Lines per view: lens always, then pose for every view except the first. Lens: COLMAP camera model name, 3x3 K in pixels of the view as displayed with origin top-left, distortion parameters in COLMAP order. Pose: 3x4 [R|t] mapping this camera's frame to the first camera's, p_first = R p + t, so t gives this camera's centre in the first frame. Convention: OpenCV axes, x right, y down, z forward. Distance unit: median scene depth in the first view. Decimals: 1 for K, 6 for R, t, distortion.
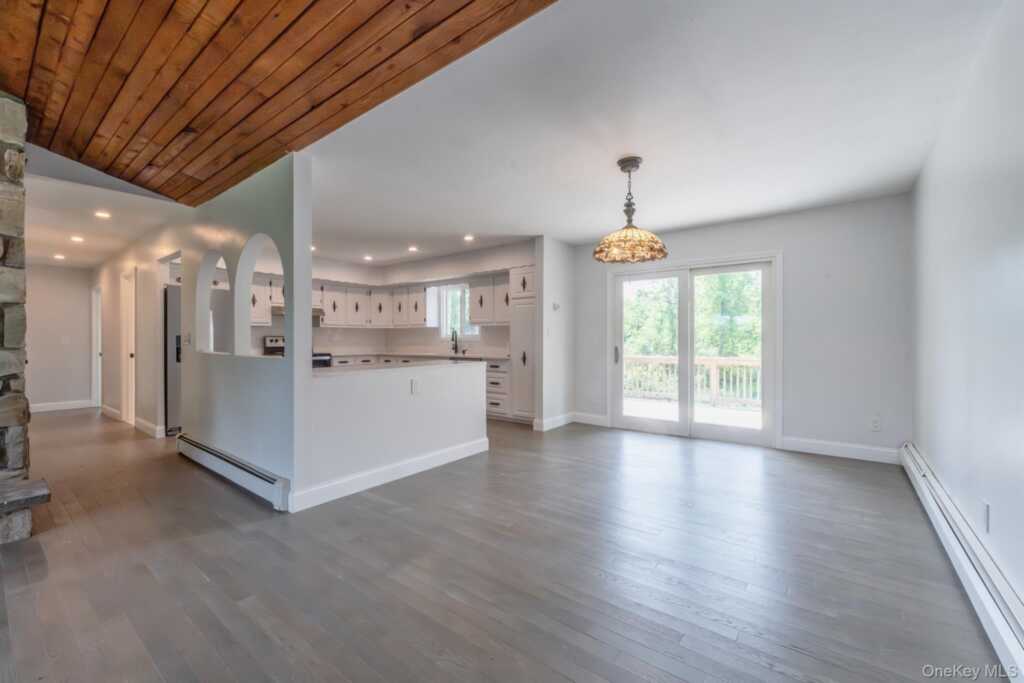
lens RADIAL K [[414.8, 0, 512.0], [0, 414.8, 341.5], [0, 0, 1]] dist [0.000625, 0.000065]
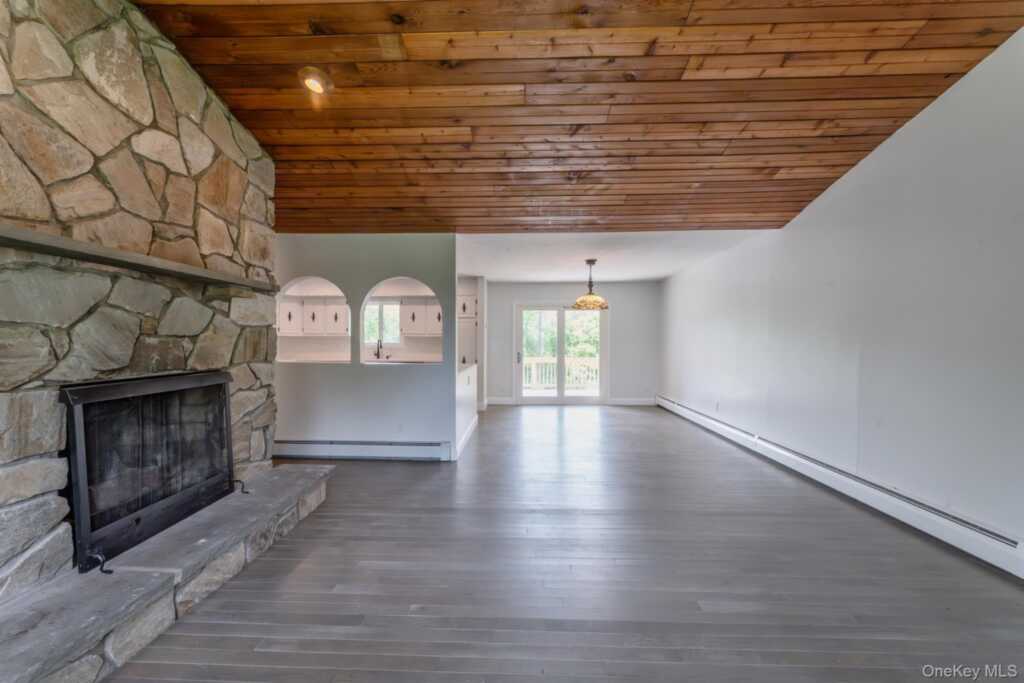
lens RADIAL K [[426.6, 0, 487.4], [0, 426.6, 347.2], [0, 0, 1]] dist [-0.000594, -0.000307]
pose [[0.819534, -0.006219, 0.572996, -0.756043], [-0.000521, 0.999933, 0.011598, -0.023814], [-0.573030, -0.009804, 0.819476, -0.231724]]
